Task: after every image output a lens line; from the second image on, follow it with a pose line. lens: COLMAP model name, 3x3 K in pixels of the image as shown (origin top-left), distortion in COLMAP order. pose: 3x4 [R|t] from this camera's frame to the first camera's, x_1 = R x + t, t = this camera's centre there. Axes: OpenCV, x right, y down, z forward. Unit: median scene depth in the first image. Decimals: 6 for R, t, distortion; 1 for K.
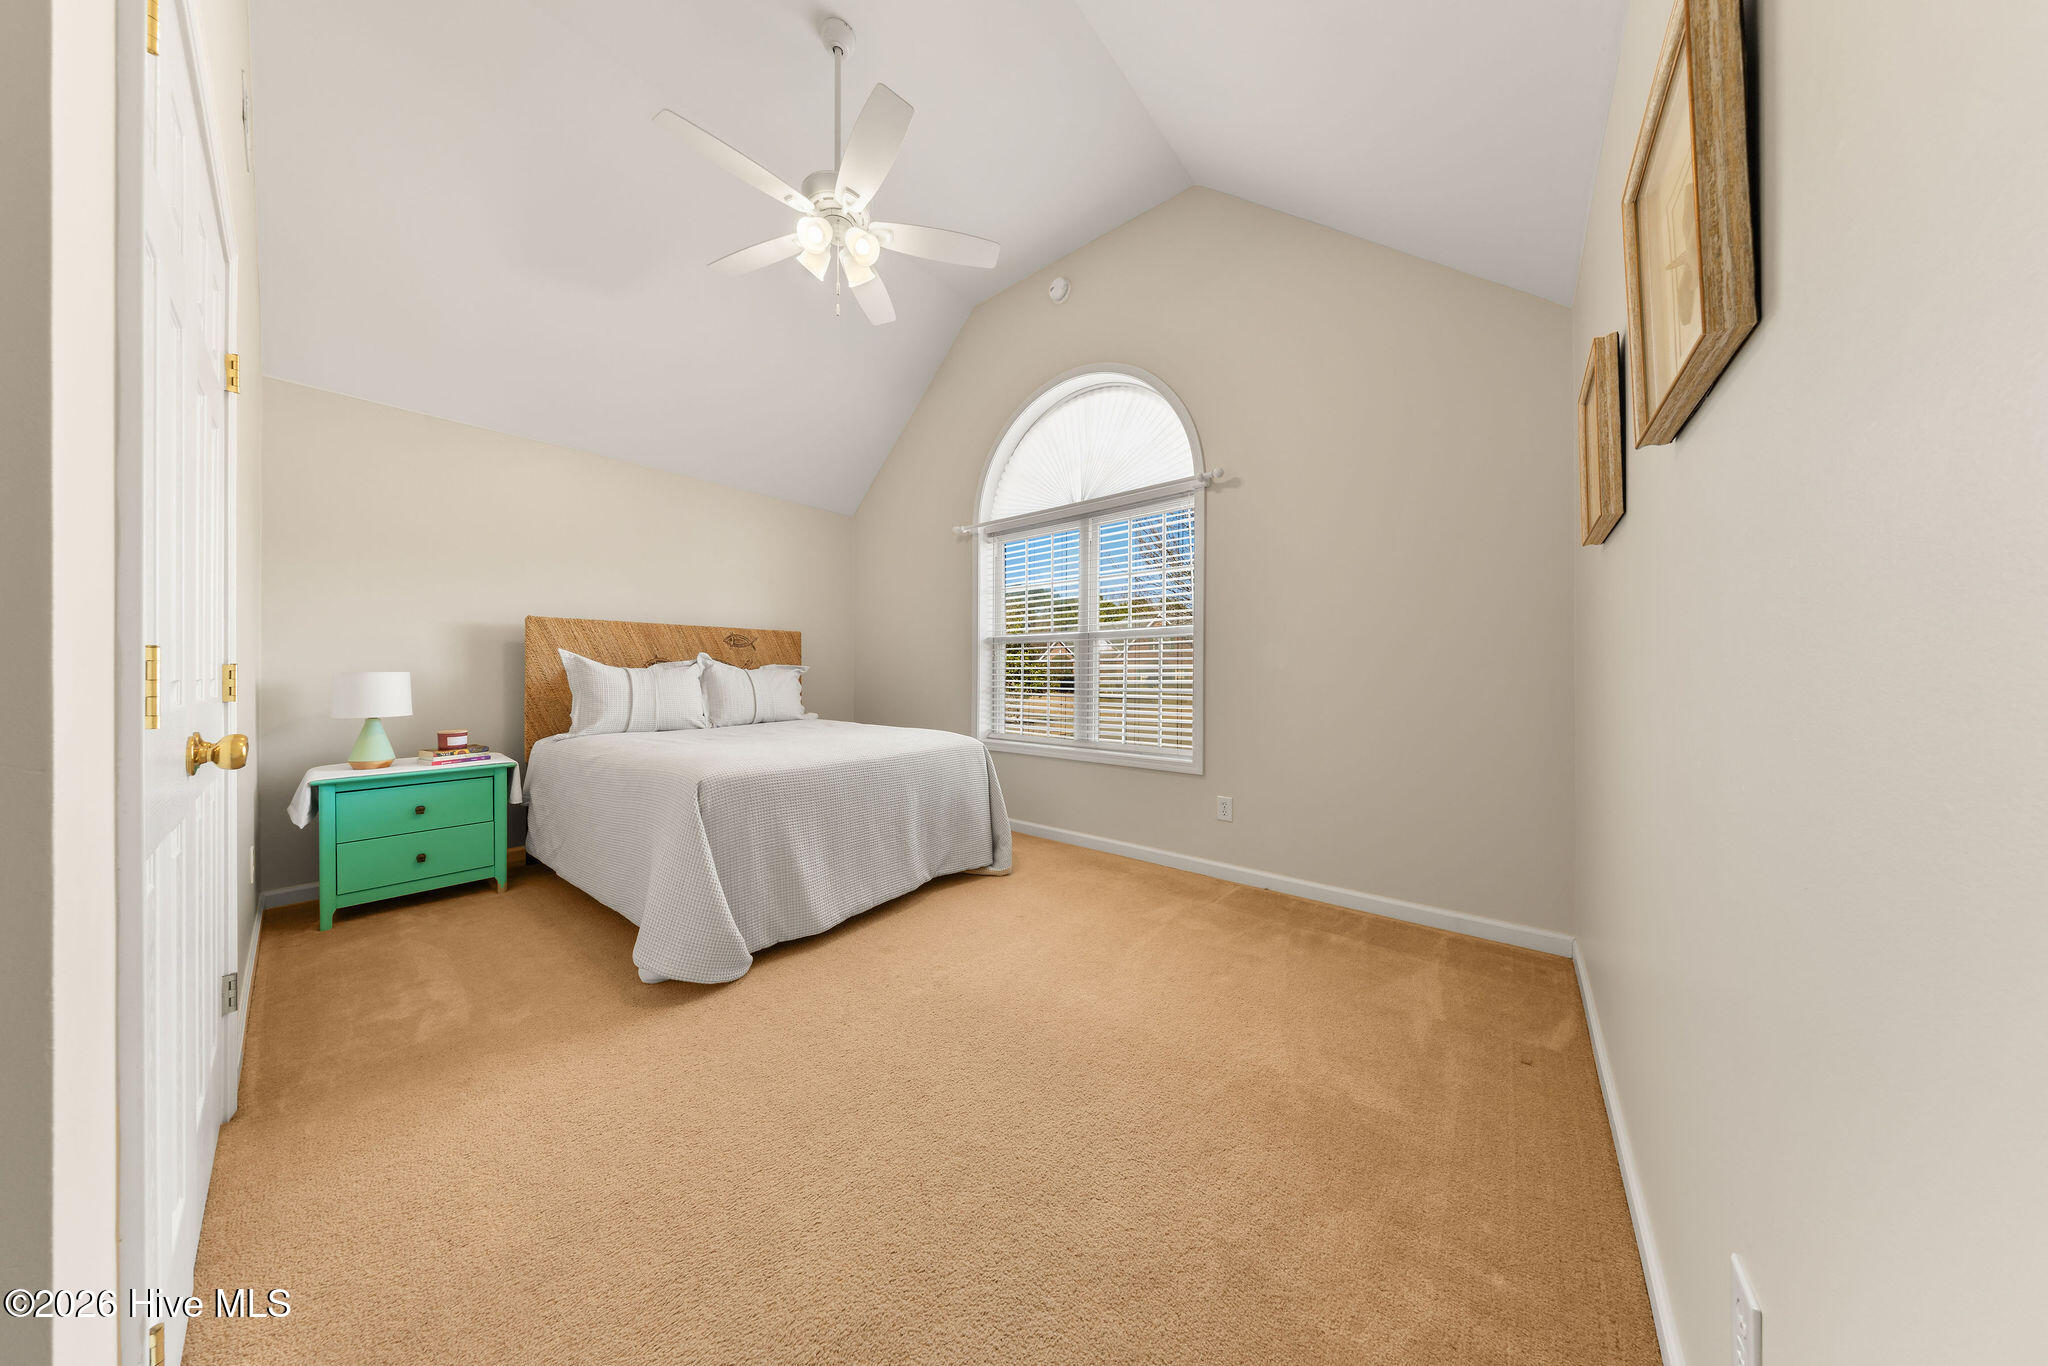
lens RADIAL K [[589.1, 0, 1027.7], [0, 589.1, 672.7], [0, 0, 1]] dist [-0.000210, -0.000020]
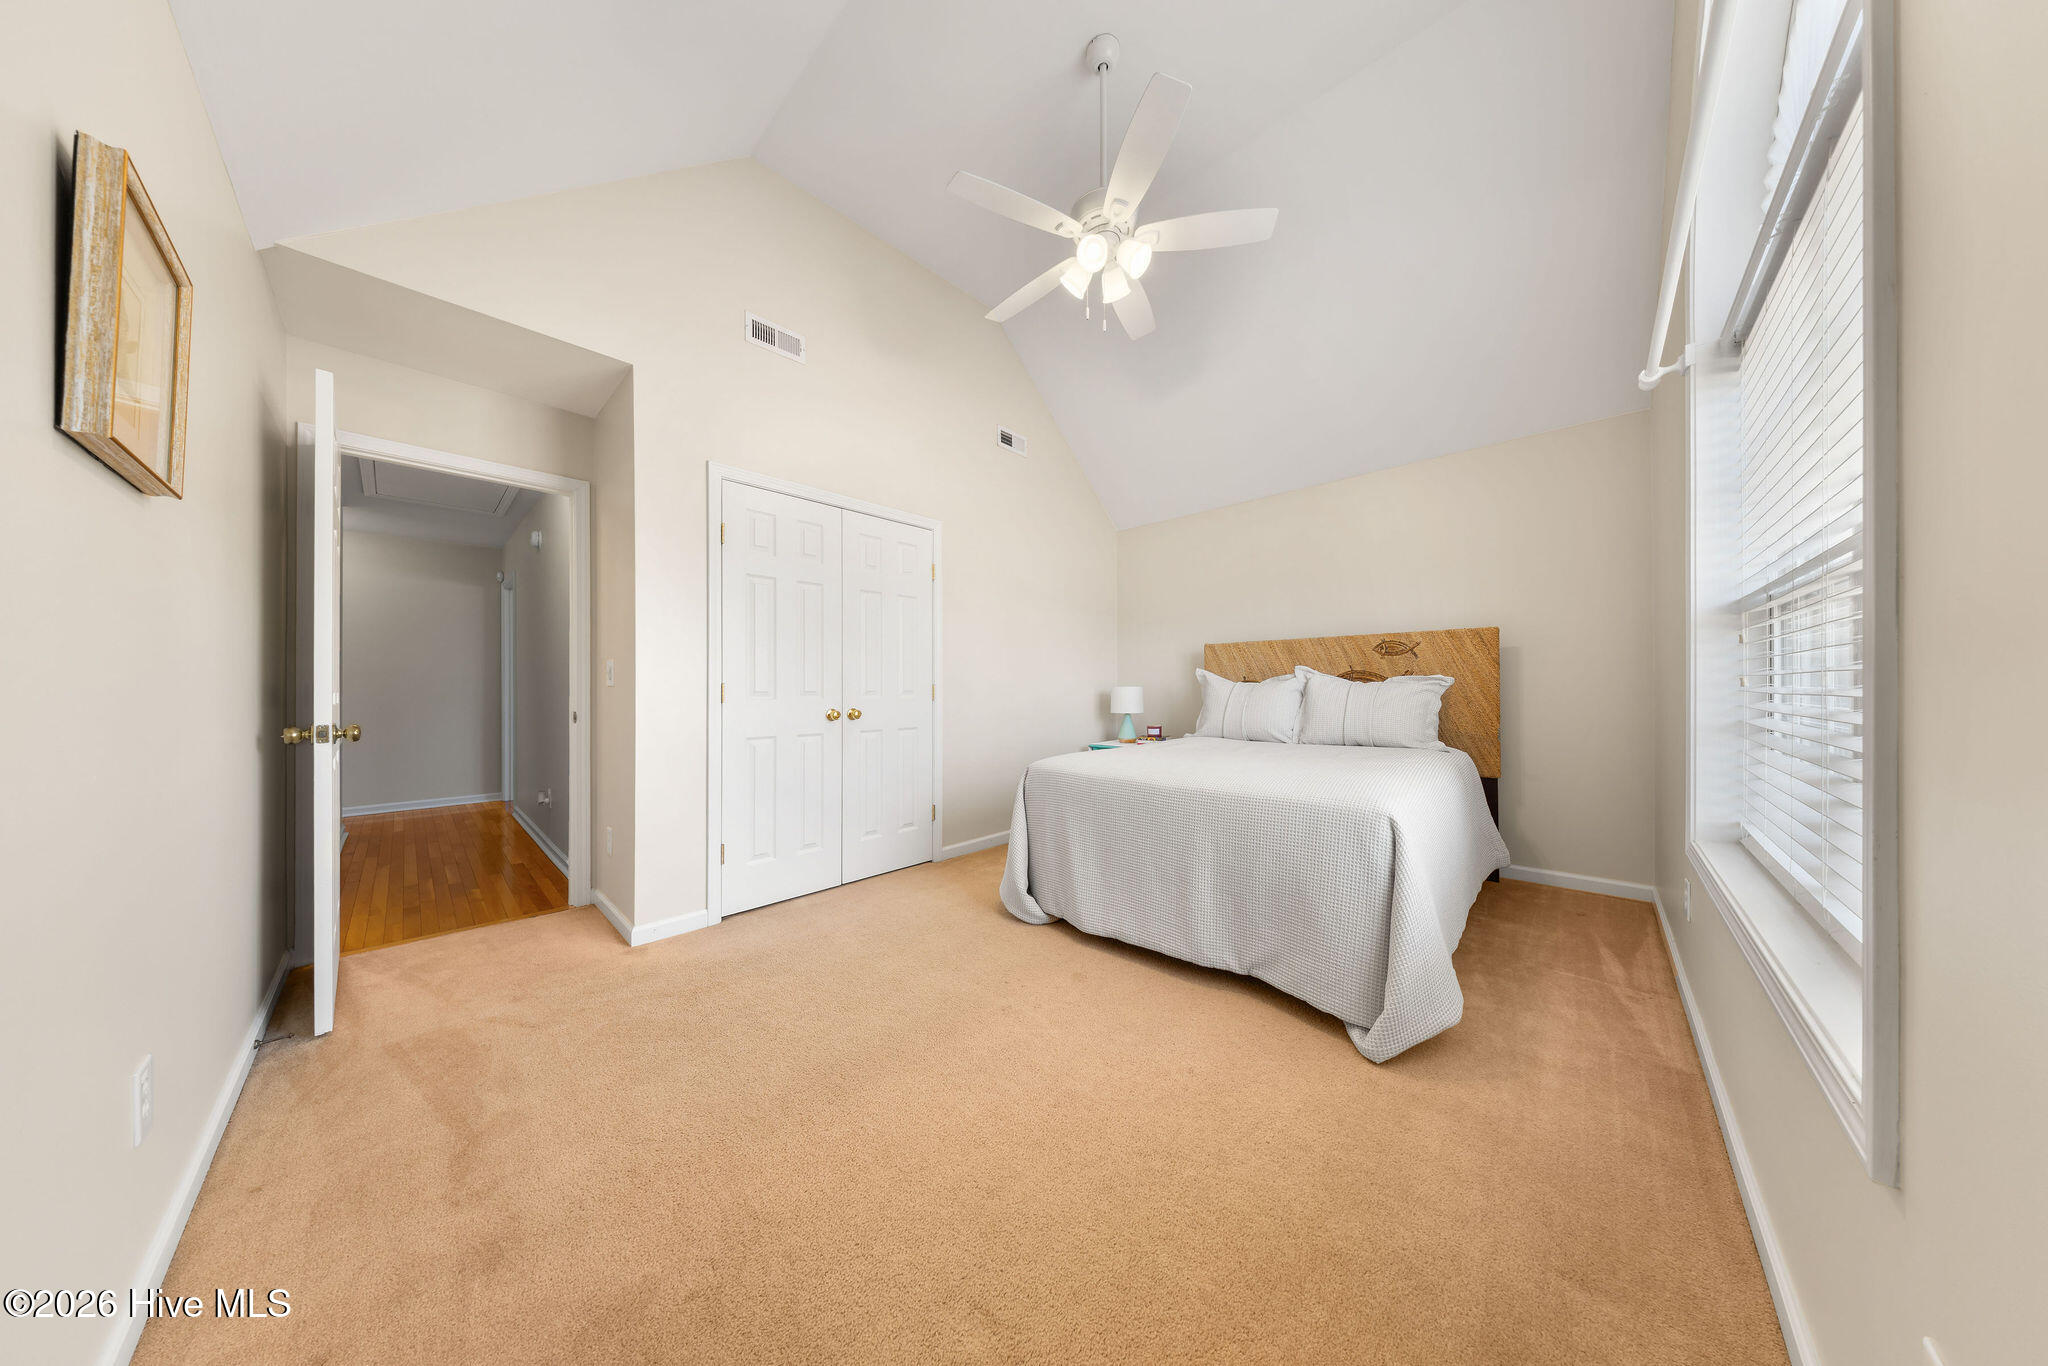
lens RADIAL K [[589.1, 0, 1030.6], [0, 589.1, 686.8], [0, 0, 1]] dist [-0.000210, -0.000020]
pose [[-0.086960, -0.007295, -0.996185, 0.468273], [-0.001278, 0.999973, -0.007211, 0.009348], [0.996211, 0.000646, -0.086967, 0.665307]]
